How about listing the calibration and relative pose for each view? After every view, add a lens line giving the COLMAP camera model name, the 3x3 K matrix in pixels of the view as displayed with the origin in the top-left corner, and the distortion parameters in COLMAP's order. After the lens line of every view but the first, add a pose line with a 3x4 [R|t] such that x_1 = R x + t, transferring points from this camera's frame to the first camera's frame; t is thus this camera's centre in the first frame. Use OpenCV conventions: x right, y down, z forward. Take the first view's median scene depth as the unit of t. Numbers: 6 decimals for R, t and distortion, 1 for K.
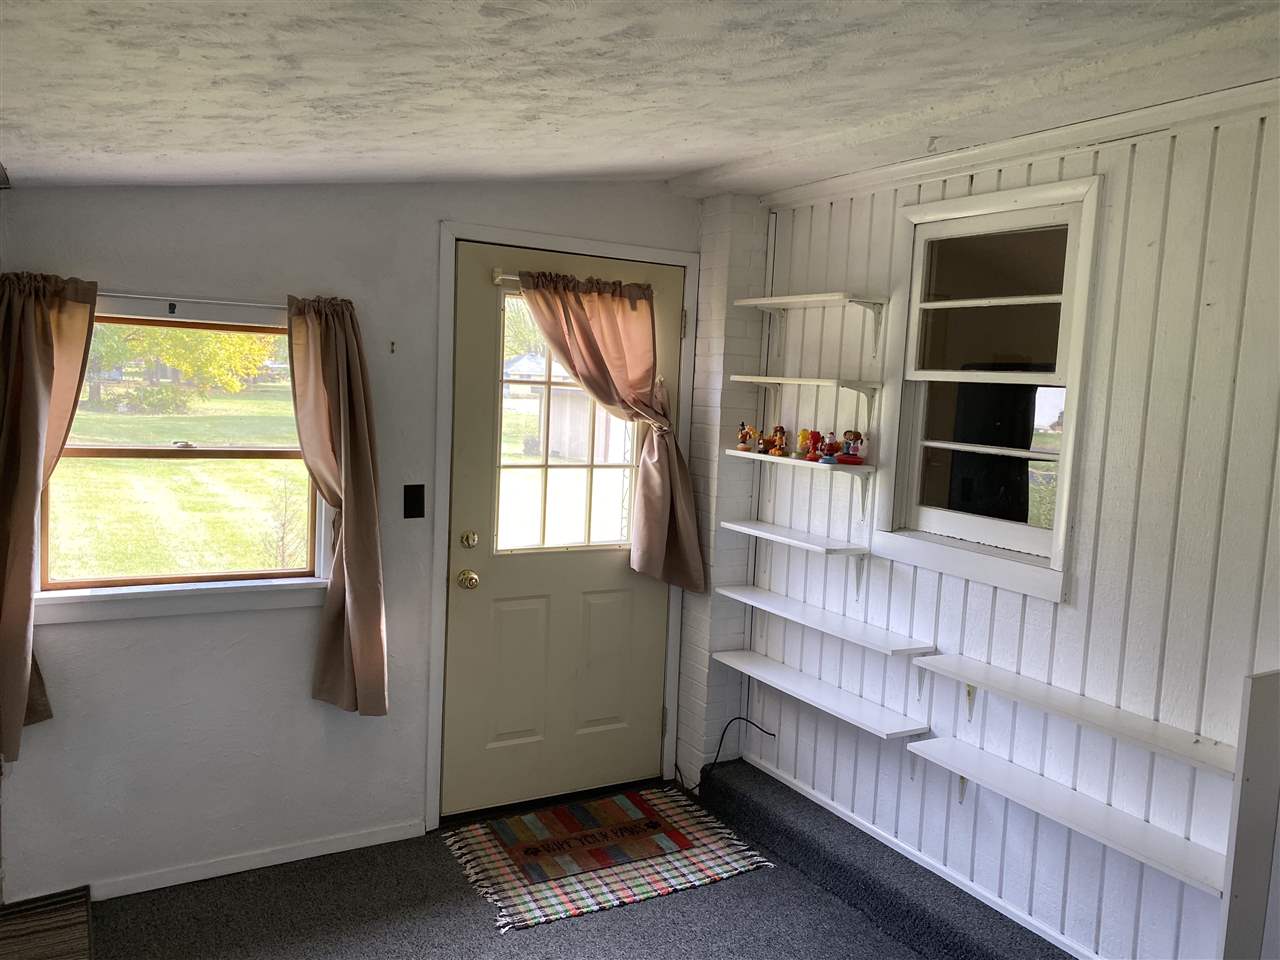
lens RADIAL K [[983.5, 0, 640.2], [0, 983.5, 468.6], [0, 0, 1]] dist [0.096785, -0.171944]
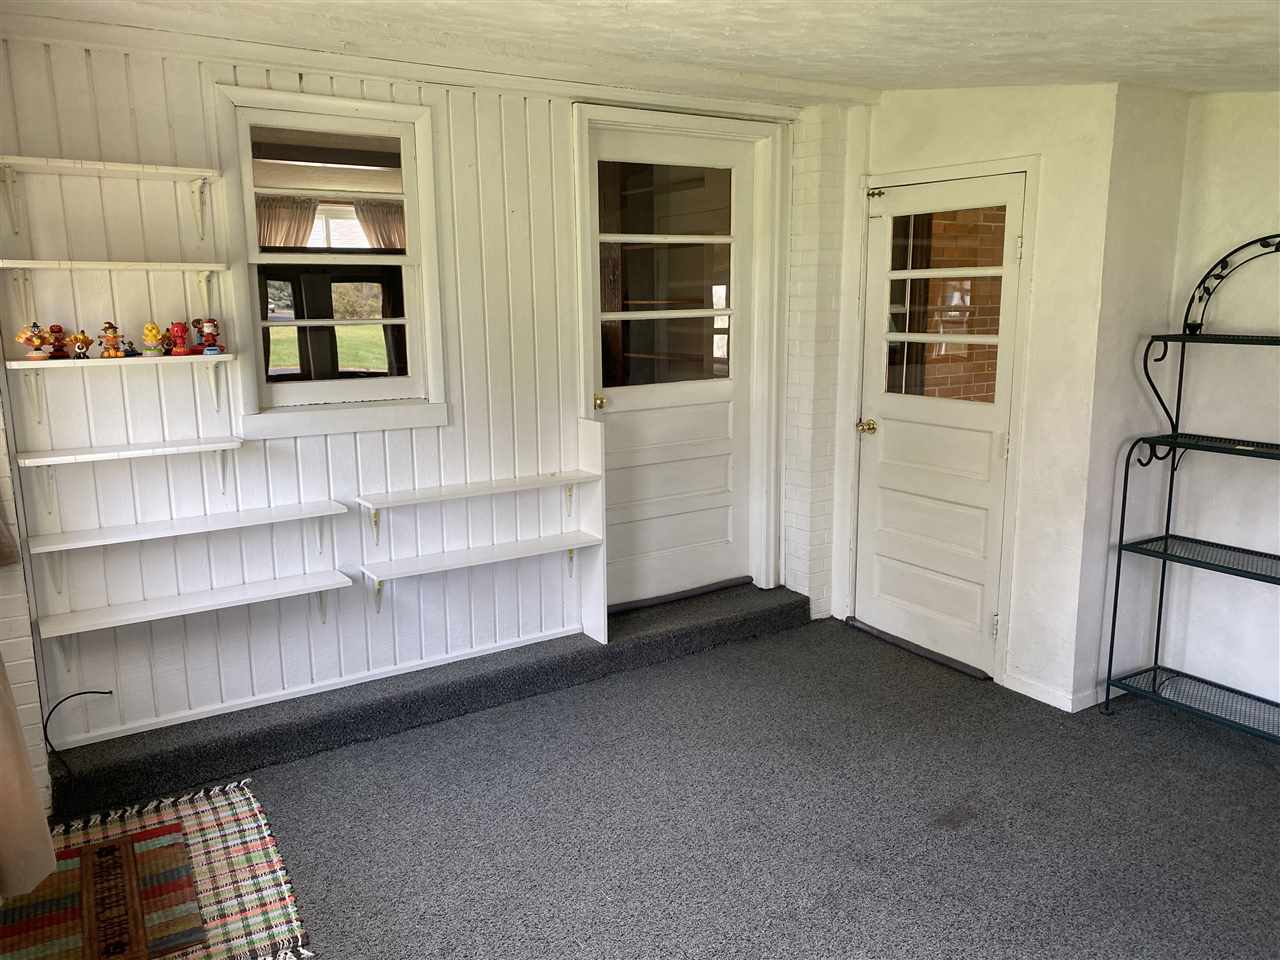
lens RADIAL K [[949.3, 0, 634.7], [0, 949.3, 459.1], [0, 0, 1]] dist [0.050343, -0.050680]
pose [[-0.030684, -0.215982, 0.975915, -0.730395], [0.104295, 0.970353, 0.218030, -0.065143], [-0.994073, 0.108473, -0.007249, 0.615053]]
